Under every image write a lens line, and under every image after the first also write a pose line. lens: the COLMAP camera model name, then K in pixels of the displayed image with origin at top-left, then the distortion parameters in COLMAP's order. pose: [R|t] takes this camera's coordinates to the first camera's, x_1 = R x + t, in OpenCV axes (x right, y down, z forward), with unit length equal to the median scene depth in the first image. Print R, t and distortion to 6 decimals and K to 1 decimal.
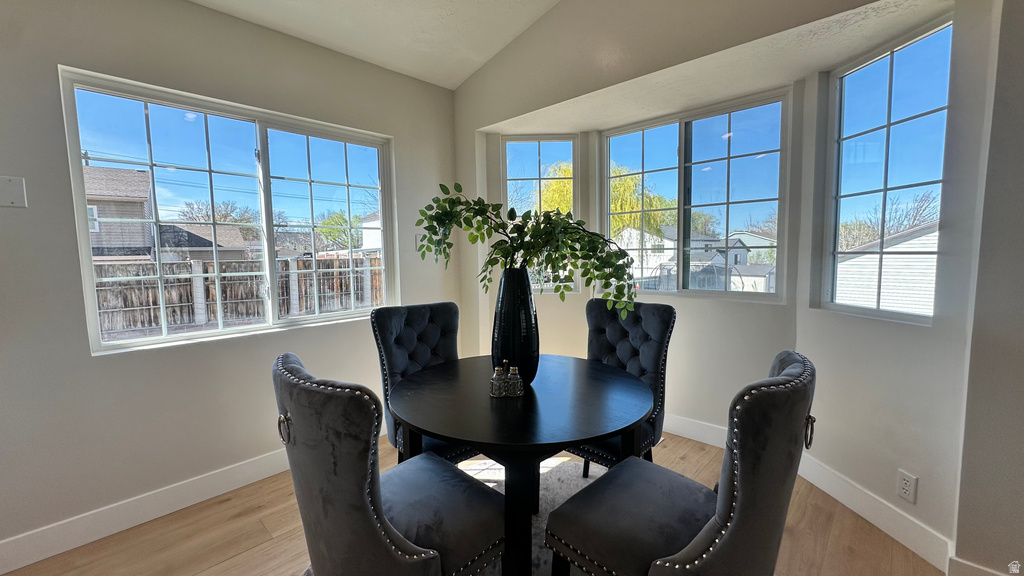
lens RADIAL K [[409.9, 0, 511.8], [0, 409.9, 287.2], [0, 0, 1]] dist [-0.004060, 0.000585]
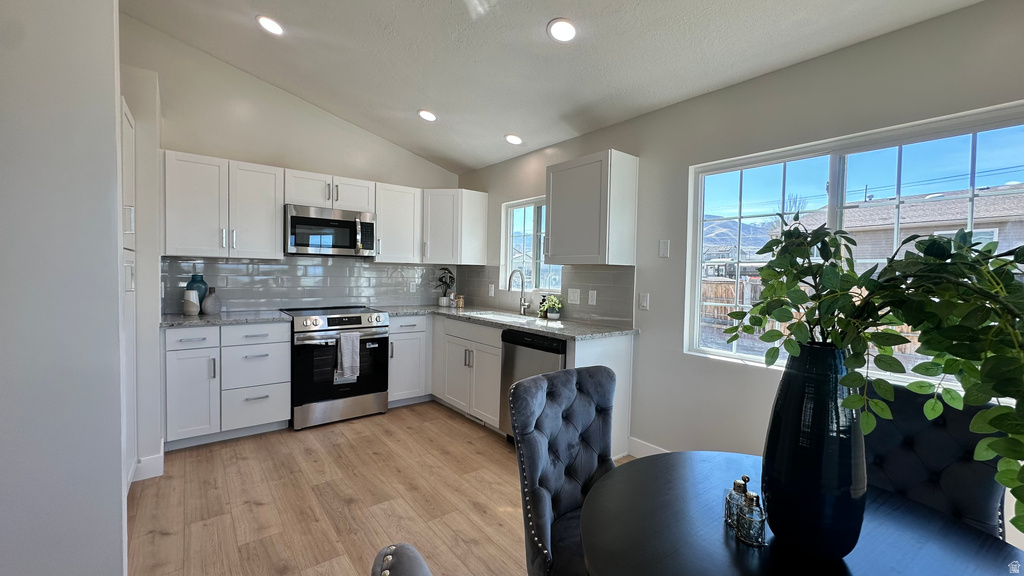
lens RADIAL K [[409.9, 0, 512.3], [0, 409.9, 285.2], [0, 0, 1]] dist [-0.004060, 0.000585]
pose [[-0.152500, 0.043299, -0.987355, 0.432991], [-0.101287, 0.993095, 0.059195, -0.081483], [0.983100, 0.109033, -0.147061, 0.448570]]
